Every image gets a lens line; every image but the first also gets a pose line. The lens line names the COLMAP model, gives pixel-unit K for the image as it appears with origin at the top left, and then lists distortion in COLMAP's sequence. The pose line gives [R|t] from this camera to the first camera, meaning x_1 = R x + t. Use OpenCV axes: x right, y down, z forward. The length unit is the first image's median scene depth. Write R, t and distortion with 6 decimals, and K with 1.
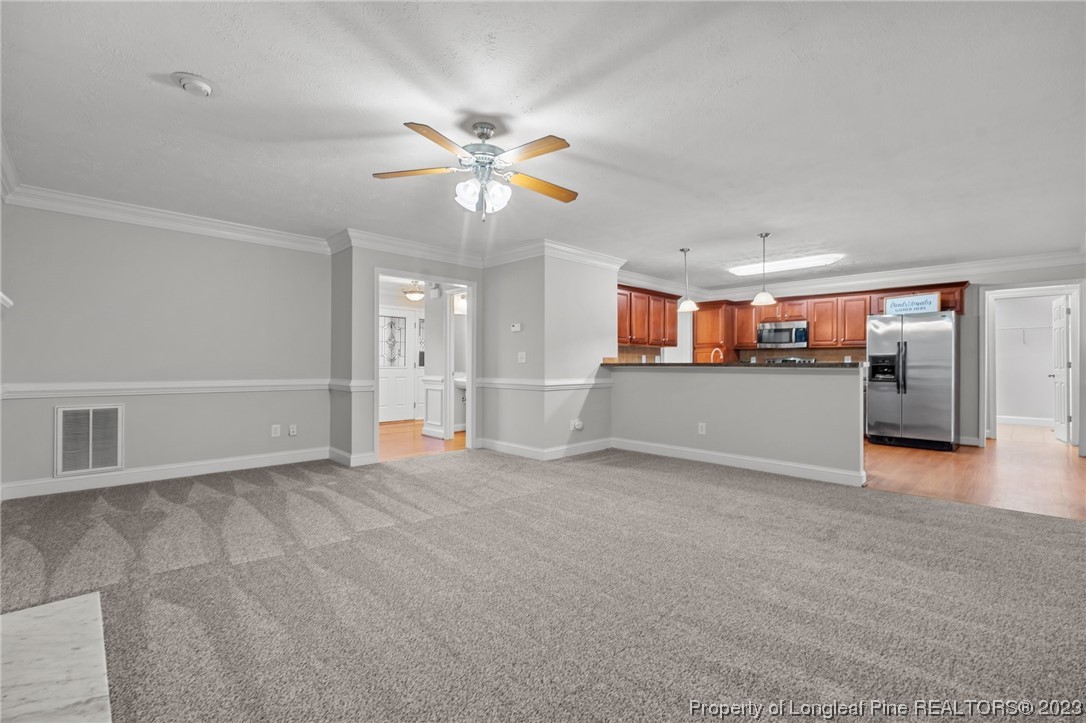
lens RADIAL K [[476.4, 0, 543.6], [0, 476.4, 360.7], [0, 0, 1]] dist [-0.007106, 0.002380]
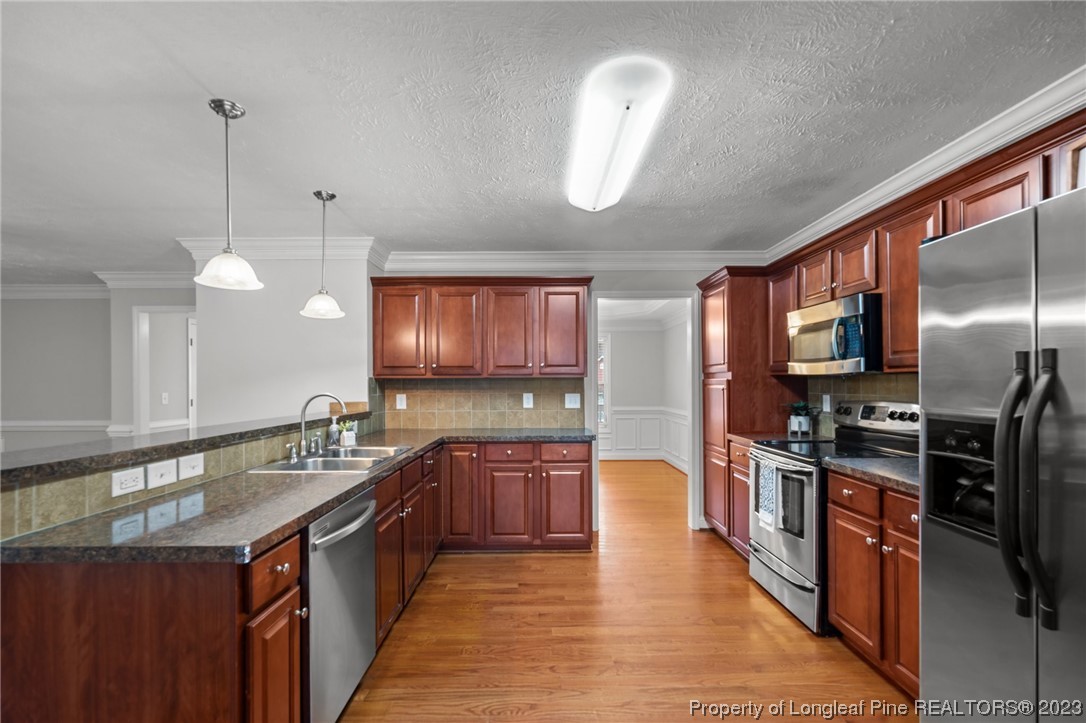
lens RADIAL K [[476.4, 0, 542.0], [0, 476.4, 380.4], [0, 0, 1]] dist [-0.007106, 0.002380]
pose [[0.725311, -0.010891, -0.688336, 0.899537], [0.012110, 0.999922, -0.003061, -0.035829], [0.688315, -0.006116, 0.725386, 0.879762]]
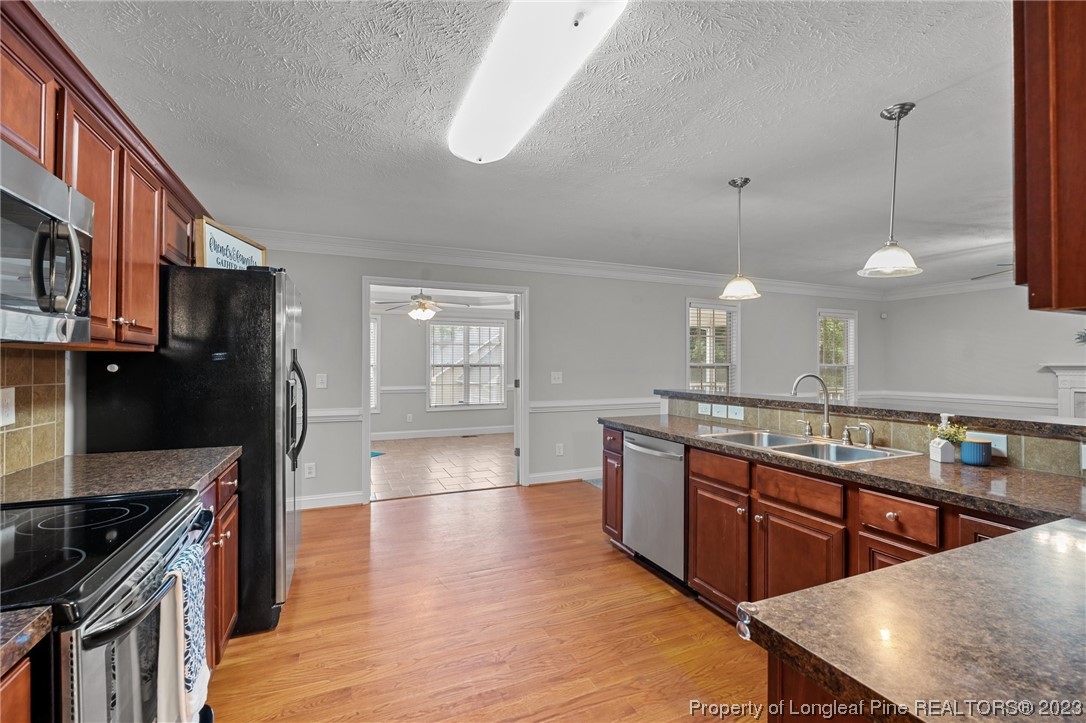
lens RADIAL K [[476.4, 0, 543.5], [0, 476.4, 362.9], [0, 0, 1]] dist [-0.007106, 0.002380]
pose [[-0.936493, -0.005446, 0.350643, 0.476712], [-0.009250, 0.999915, -0.009174, -0.030444], [-0.350563, -0.011835, -0.936464, 1.605167]]
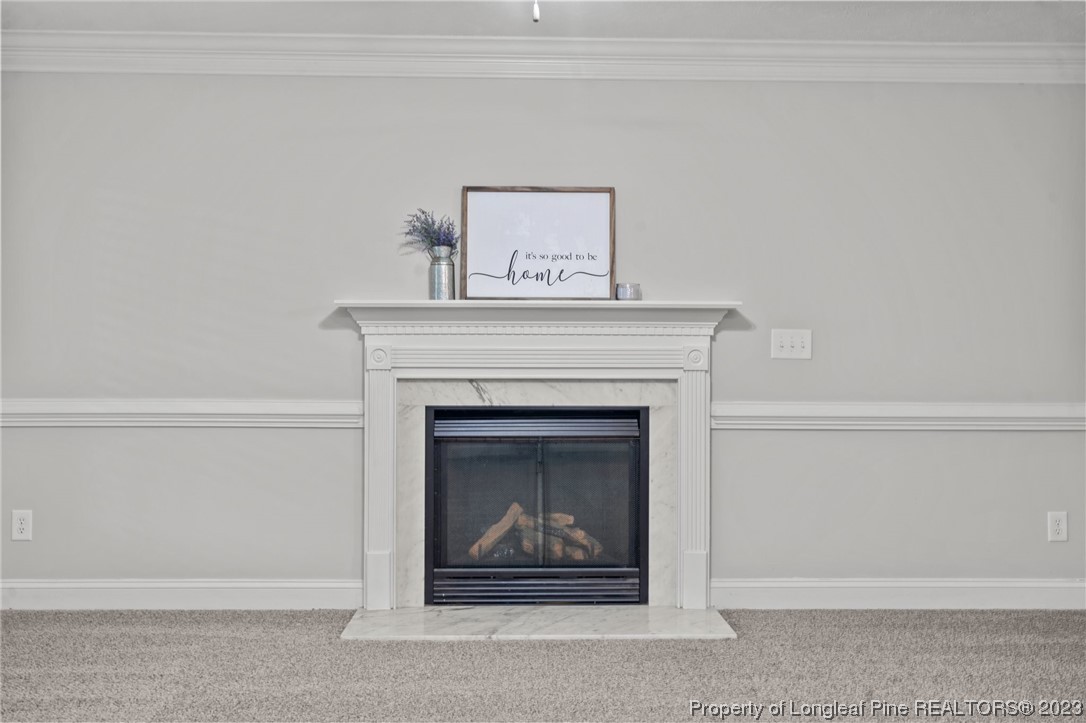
lens RADIAL K [[1076.6, 0, 543.2], [0, 1076.6, 352.3], [0, 0, 1]] dist [0.015498, 0.000000]
pose [[-0.682311, -0.014958, -0.730909, 0.299705], [-0.001567, 0.999818, -0.018999, 0.008665], [0.731060, -0.011818, -0.682210, 0.878405]]
